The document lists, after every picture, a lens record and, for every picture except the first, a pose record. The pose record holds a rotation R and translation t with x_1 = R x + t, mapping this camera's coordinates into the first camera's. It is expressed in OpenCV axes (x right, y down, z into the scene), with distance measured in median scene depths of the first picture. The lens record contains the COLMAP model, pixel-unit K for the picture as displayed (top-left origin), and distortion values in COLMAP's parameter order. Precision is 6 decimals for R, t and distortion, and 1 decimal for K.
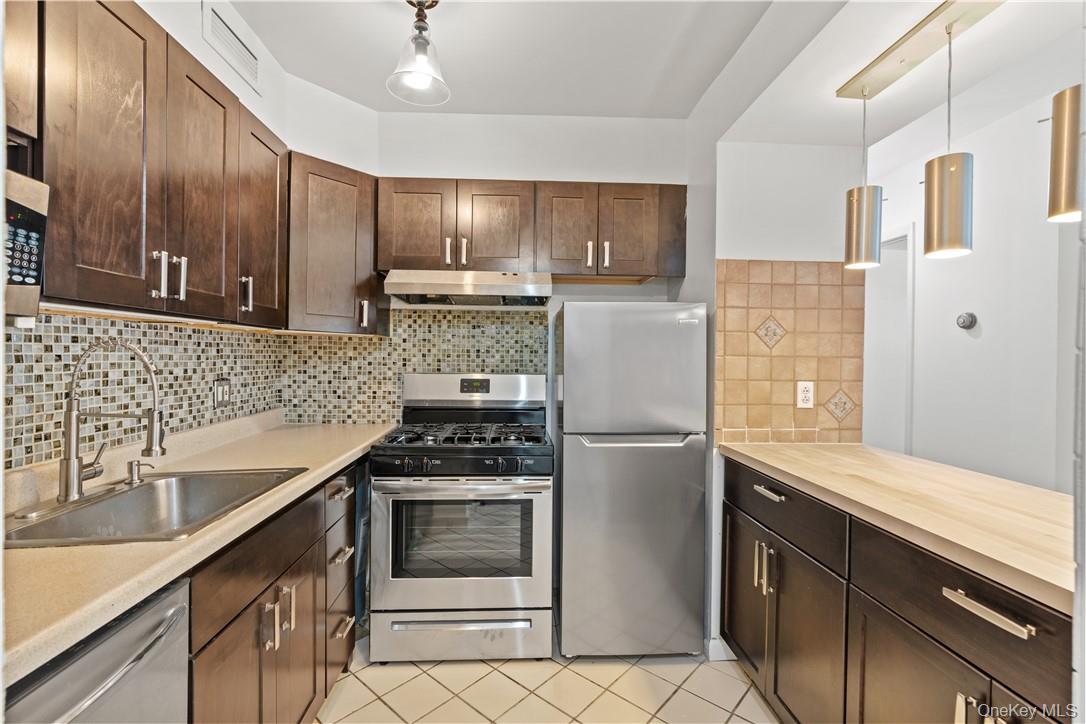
lens RADIAL K [[482.8, 0, 539.3], [0, 482.8, 361.2], [0, 0, 1]] dist [-0.009143, 0.000635]
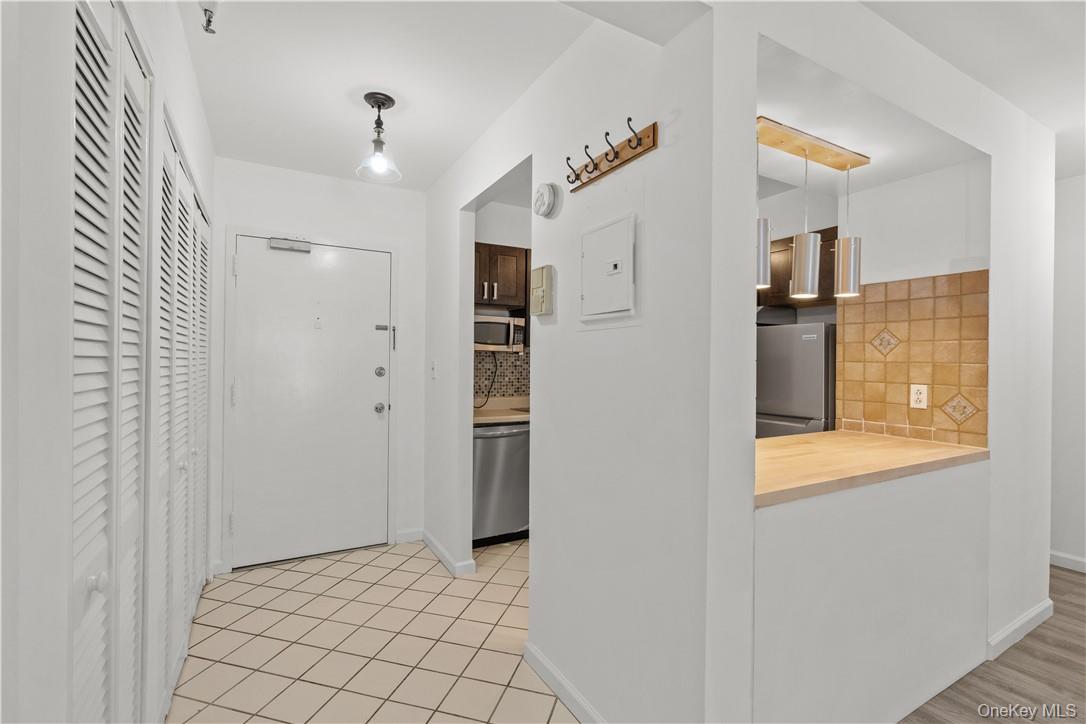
lens RADIAL K [[490.0, 0, 540.0], [0, 490.0, 363.1], [0, 0, 1]] dist [-0.008015, 0.000638]
pose [[0.437593, 0.000258, -0.899173, 1.191879], [-0.013292, 0.999893, -0.006182, 0.010657], [0.899075, 0.014658, 0.437549, -0.295952]]
